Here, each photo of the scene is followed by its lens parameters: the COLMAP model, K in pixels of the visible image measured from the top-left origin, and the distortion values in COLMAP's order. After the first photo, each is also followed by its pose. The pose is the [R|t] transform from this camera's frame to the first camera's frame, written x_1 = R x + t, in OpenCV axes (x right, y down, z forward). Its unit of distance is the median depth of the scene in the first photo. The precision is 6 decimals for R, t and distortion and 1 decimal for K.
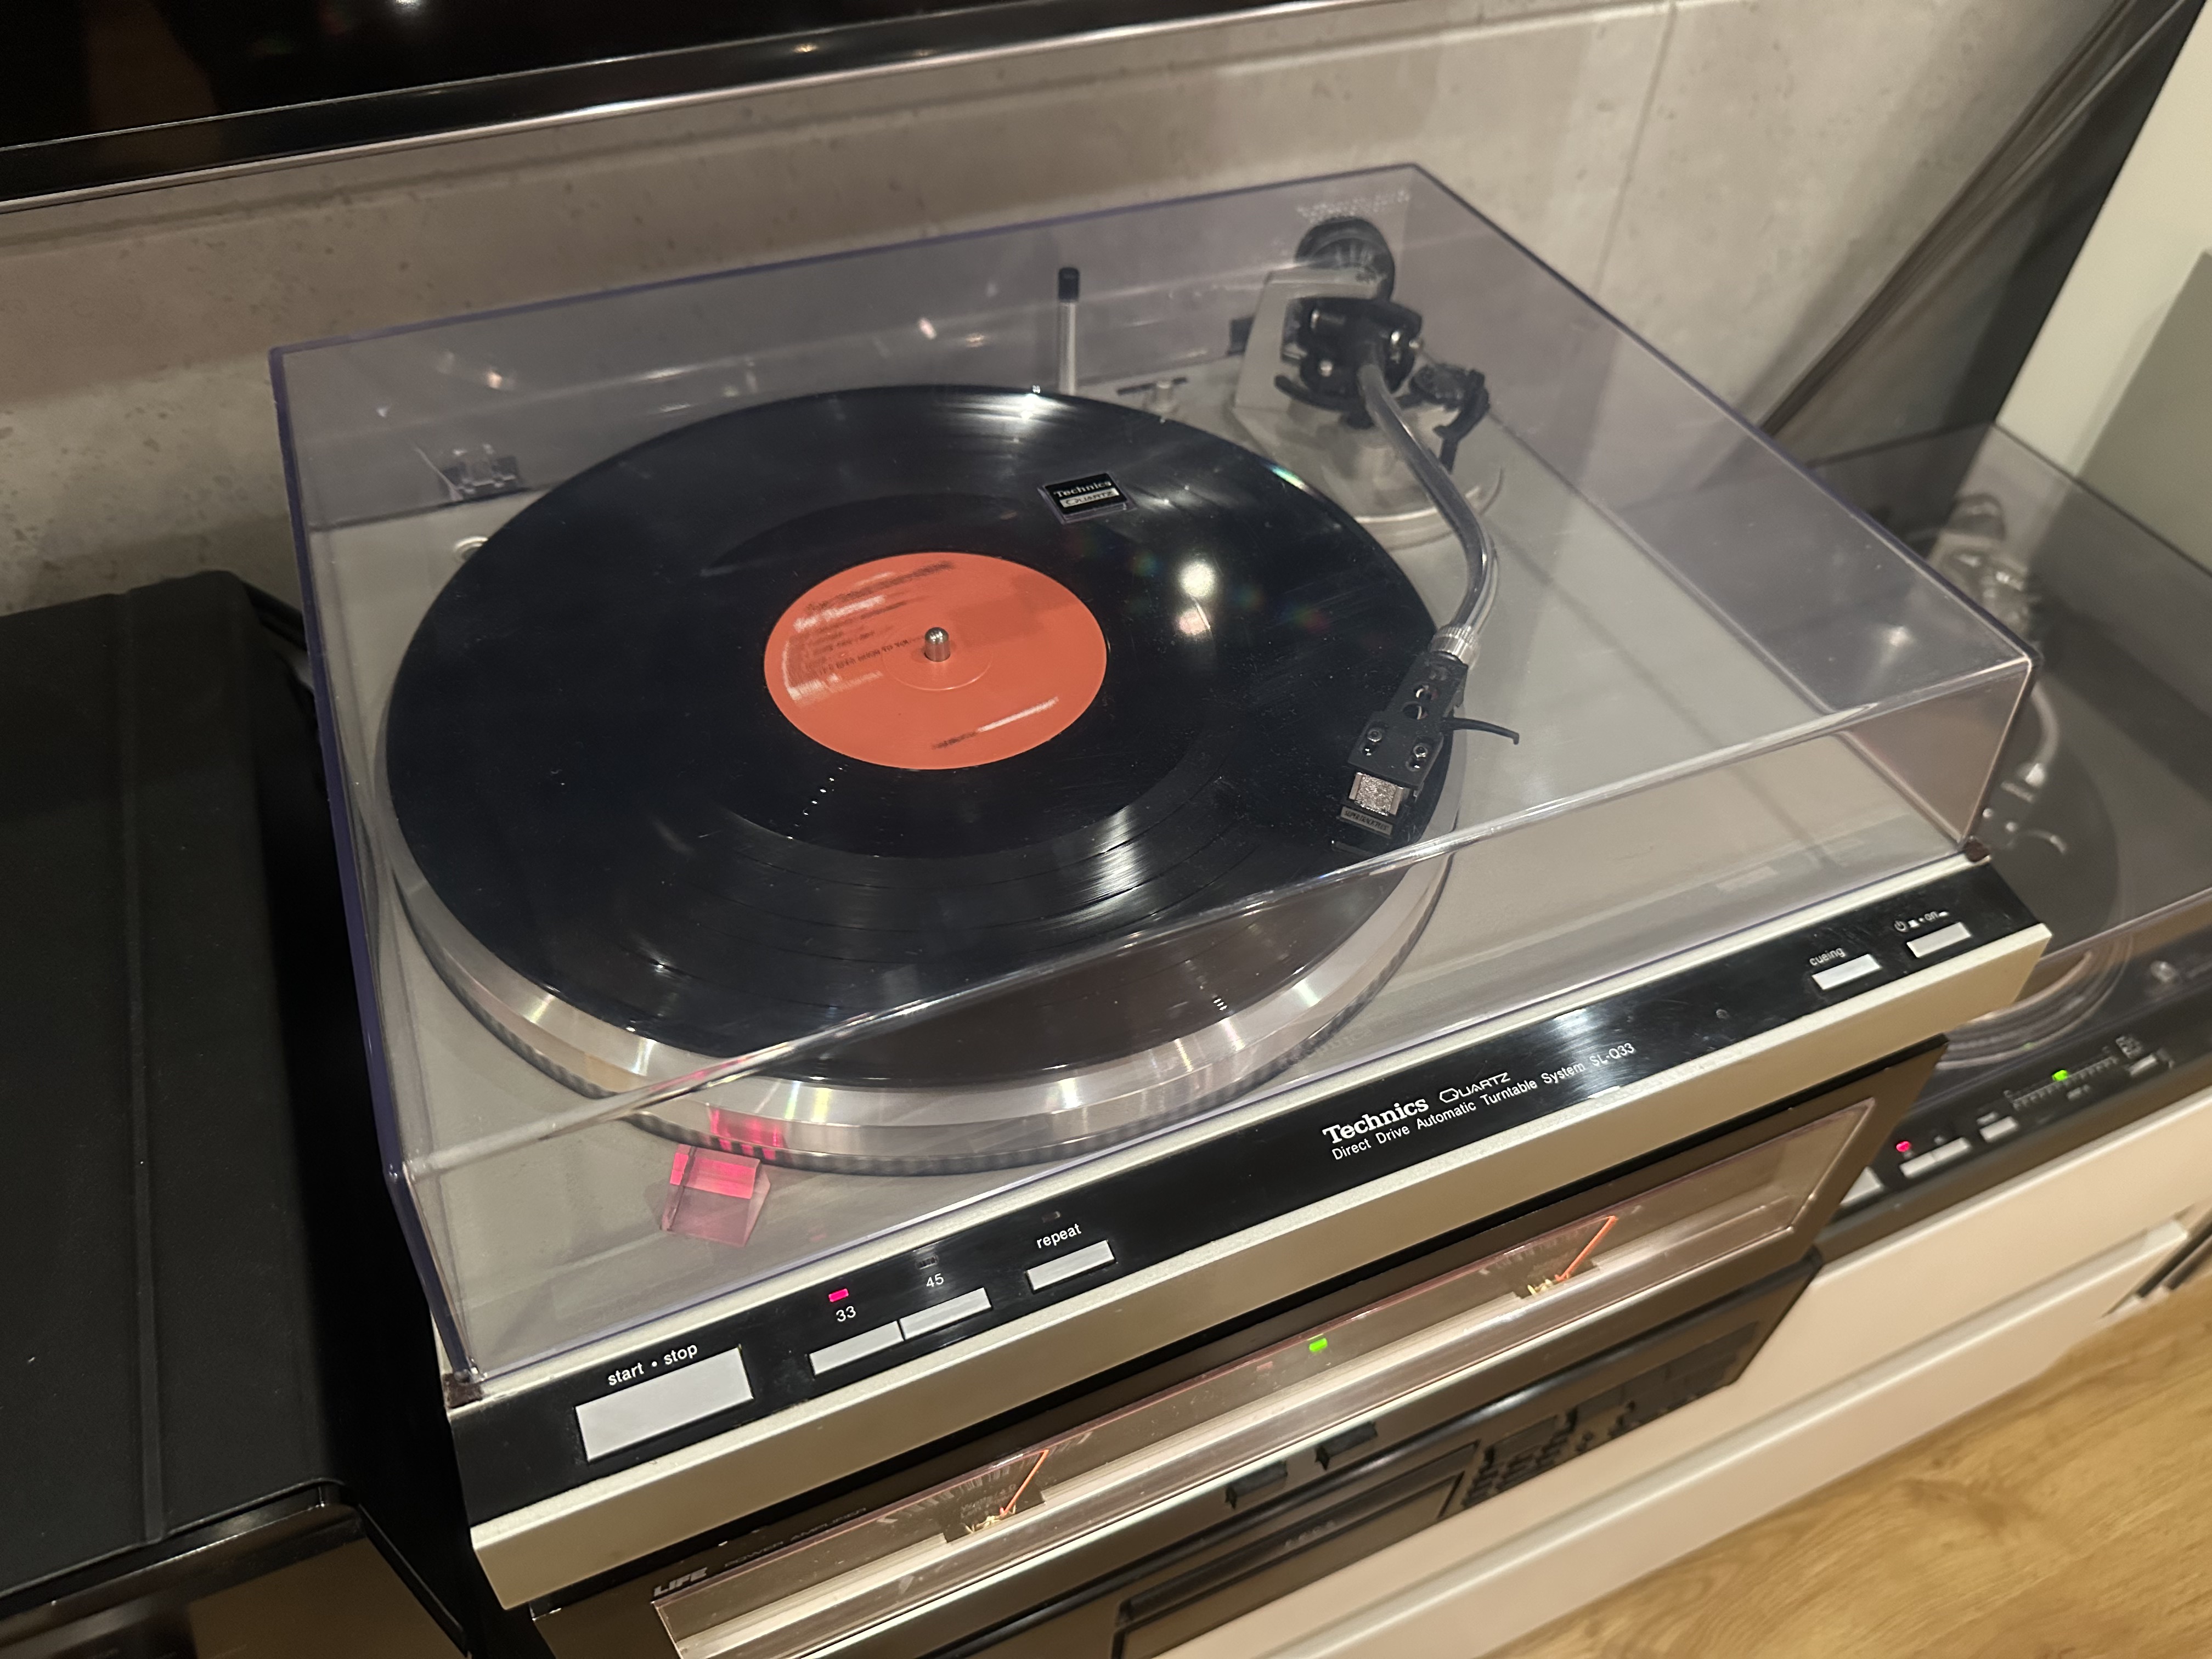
lens RADIAL K [[1539.7, 0, 1119.9], [0, 1539.7, 830.2], [0, 0, 1]] dist [-0.018350, 0.002379]
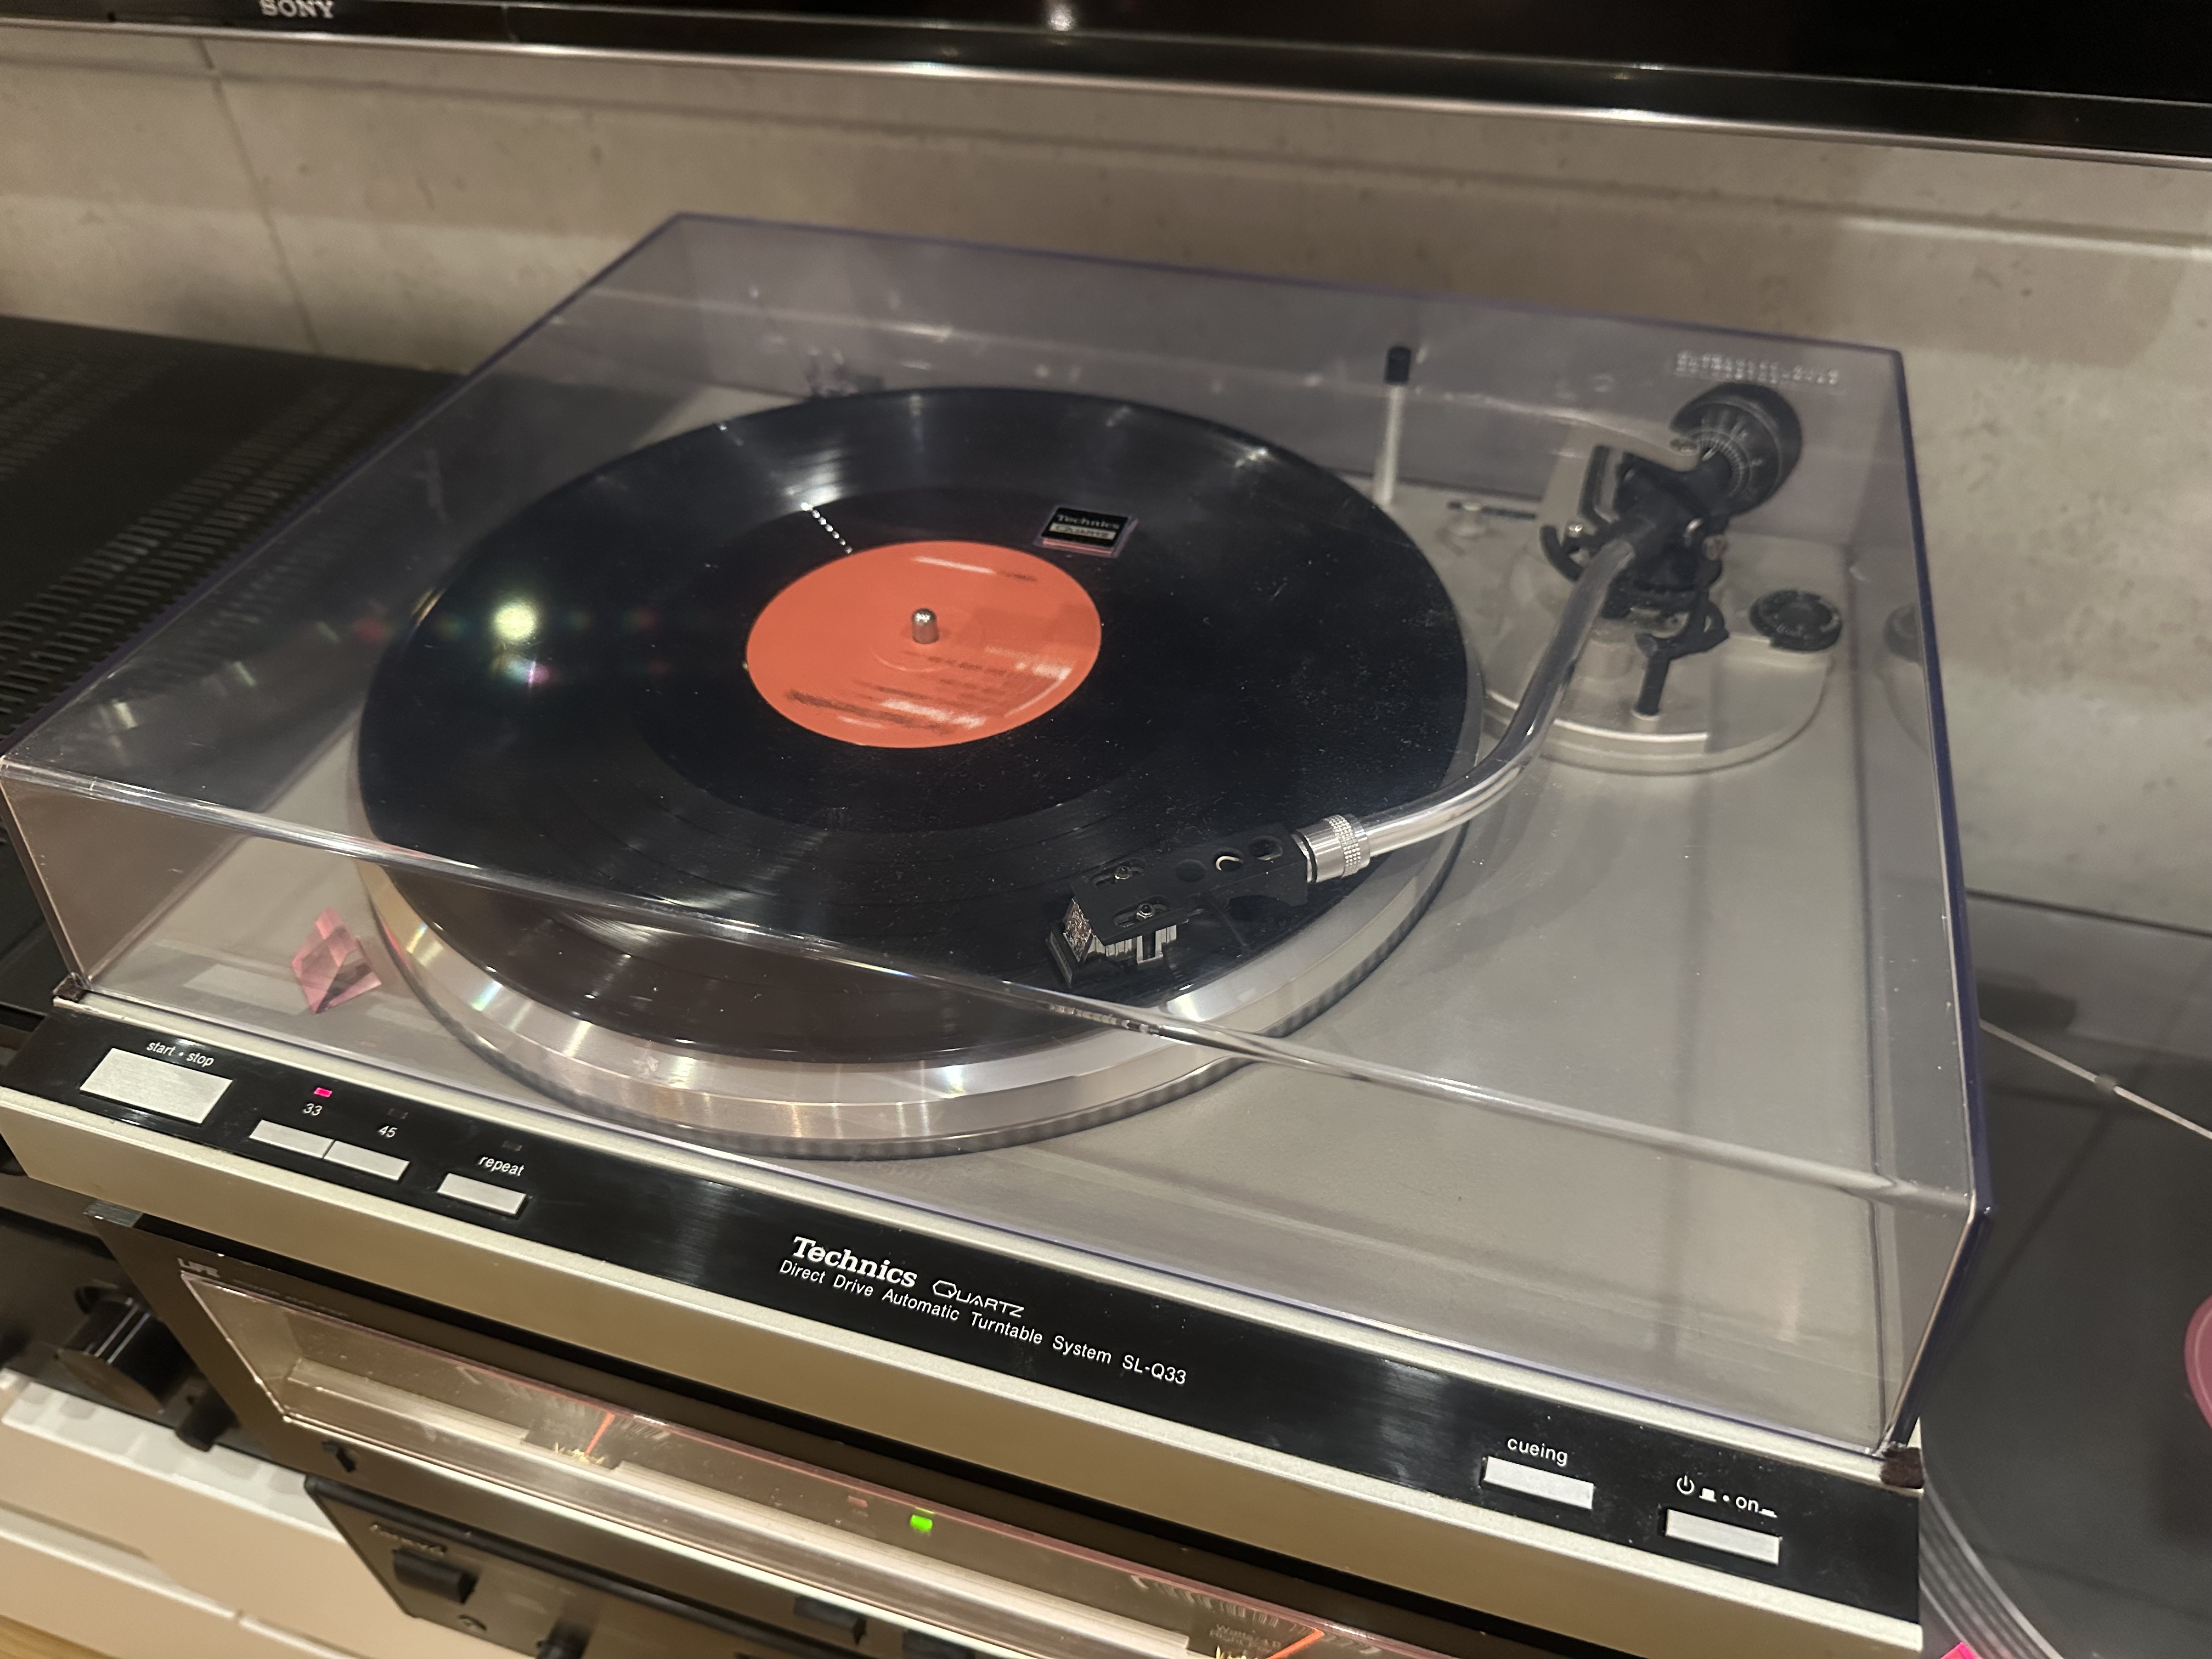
lens RADIAL K [[1539.7, 0, 1110.9], [0, 1539.7, 832.2], [0, 0, 1]] dist [-0.018350, 0.002379]
pose [[0.767911, 0.408597, -0.493317, 0.531777], [-0.439527, 0.896340, 0.058228, -0.121163], [0.465972, 0.172112, 0.867899, 0.257432]]
